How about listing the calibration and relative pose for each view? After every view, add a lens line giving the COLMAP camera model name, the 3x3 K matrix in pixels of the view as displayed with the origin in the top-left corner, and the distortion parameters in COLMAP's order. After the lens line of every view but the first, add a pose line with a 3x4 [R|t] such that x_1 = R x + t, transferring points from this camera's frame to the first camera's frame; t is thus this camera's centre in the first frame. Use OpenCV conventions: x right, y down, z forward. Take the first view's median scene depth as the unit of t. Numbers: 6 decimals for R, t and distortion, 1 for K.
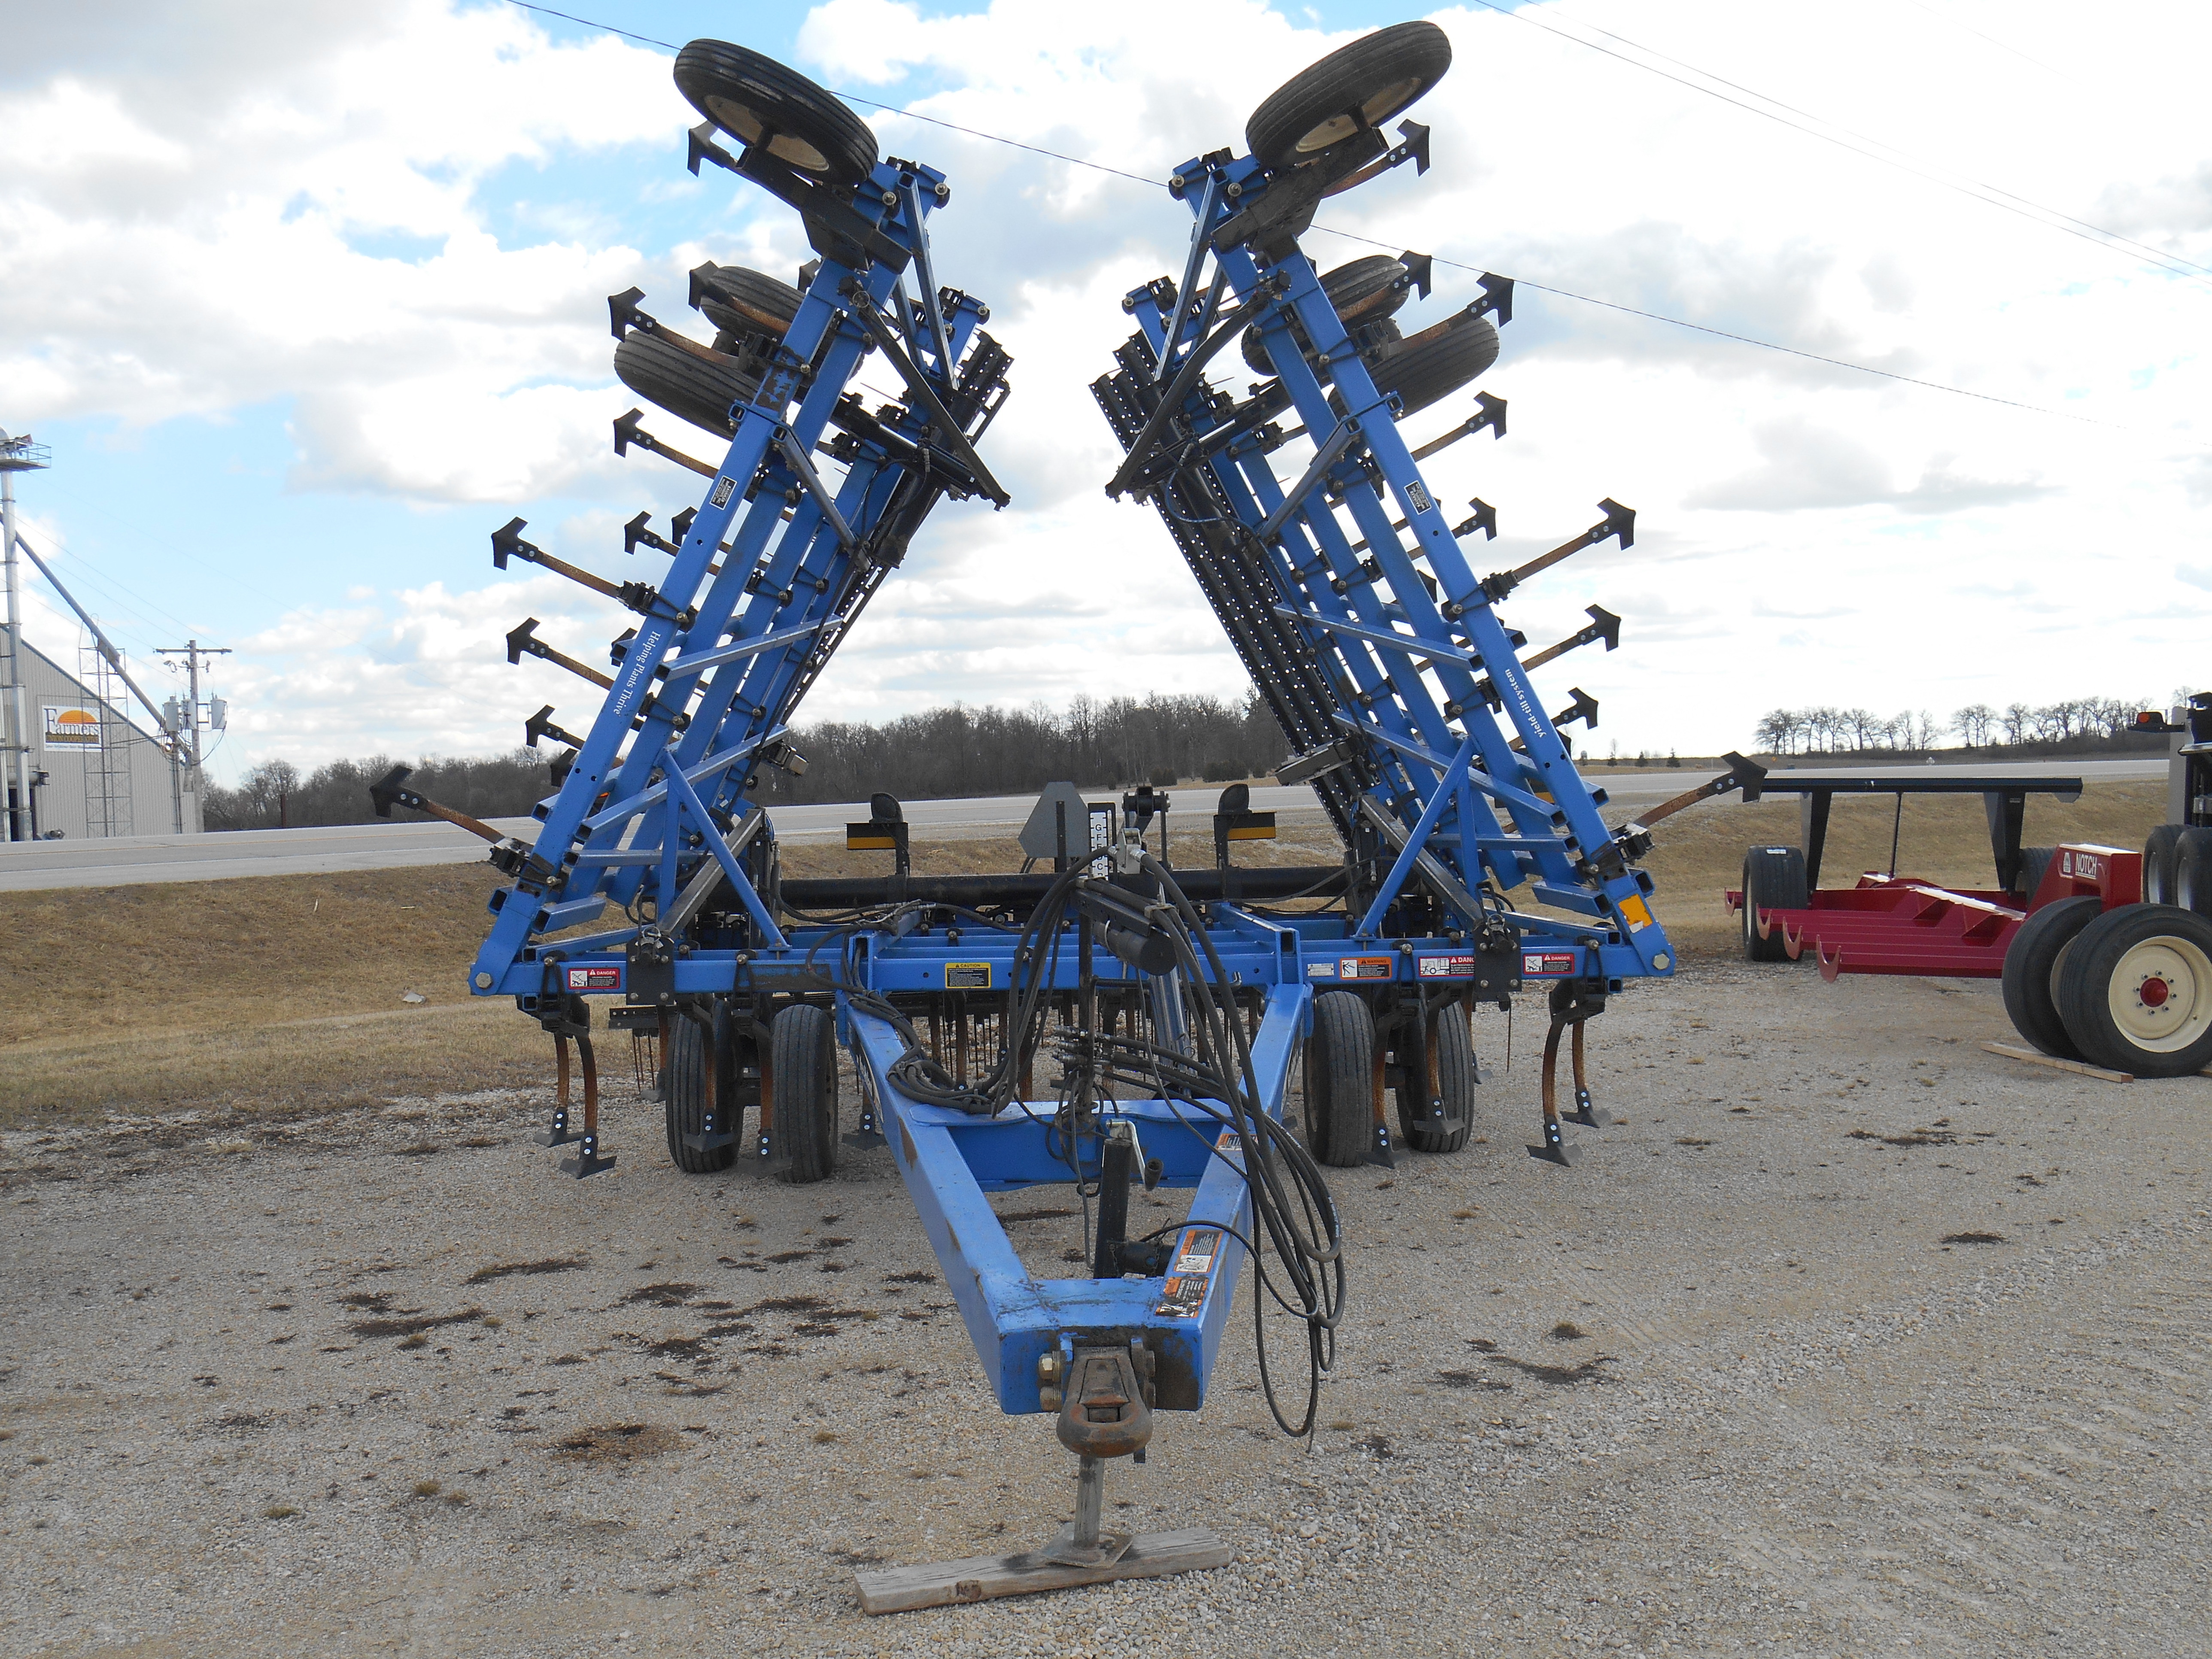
lens RADIAL K [[2254.9, 0, 1103.2], [0, 2254.9, 828.4], [0, 0, 1]] dist [0.003315, 0.000000]
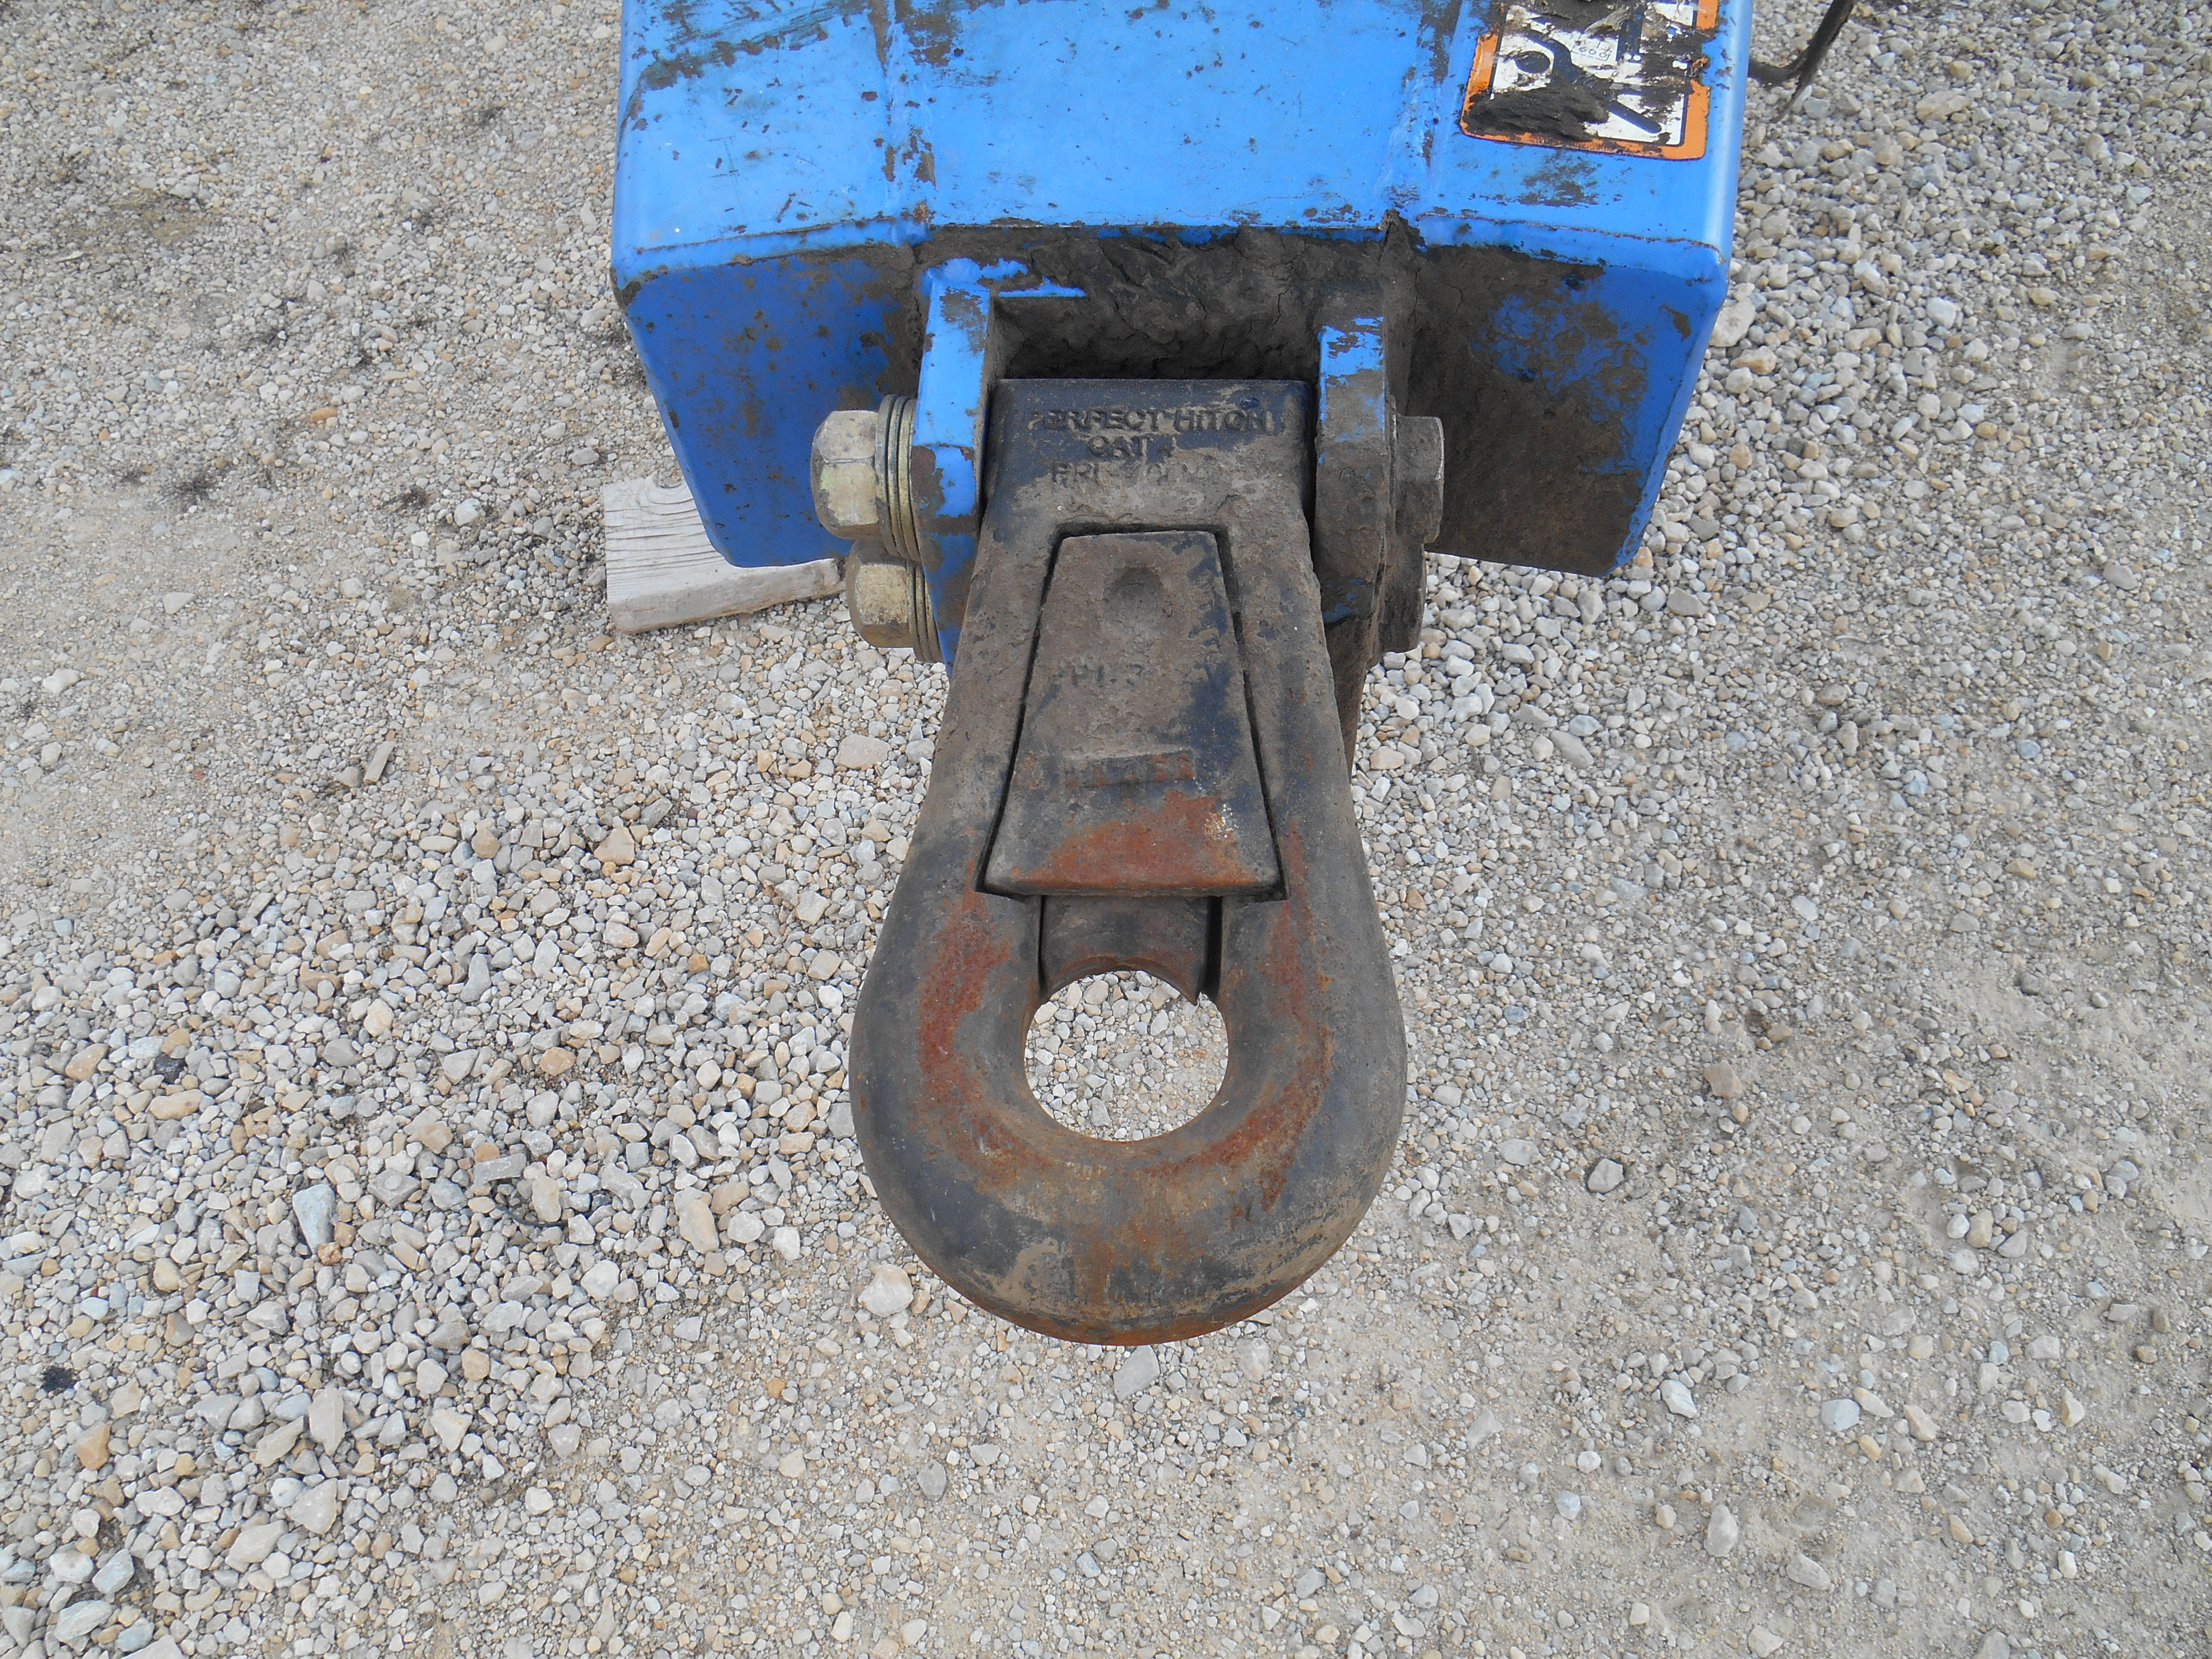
lens RADIAL K [[1676.6, 0, 1092.1], [0, 1676.6, 825.8], [0, 0, 1]] dist [-0.027943, 0.005915]
pose [[0.995031, 0.055257, -0.082821, 0.007366], [0.034277, 0.590877, 0.806033, 0.141585], [0.093476, -0.804867, 0.586047, 0.881376]]
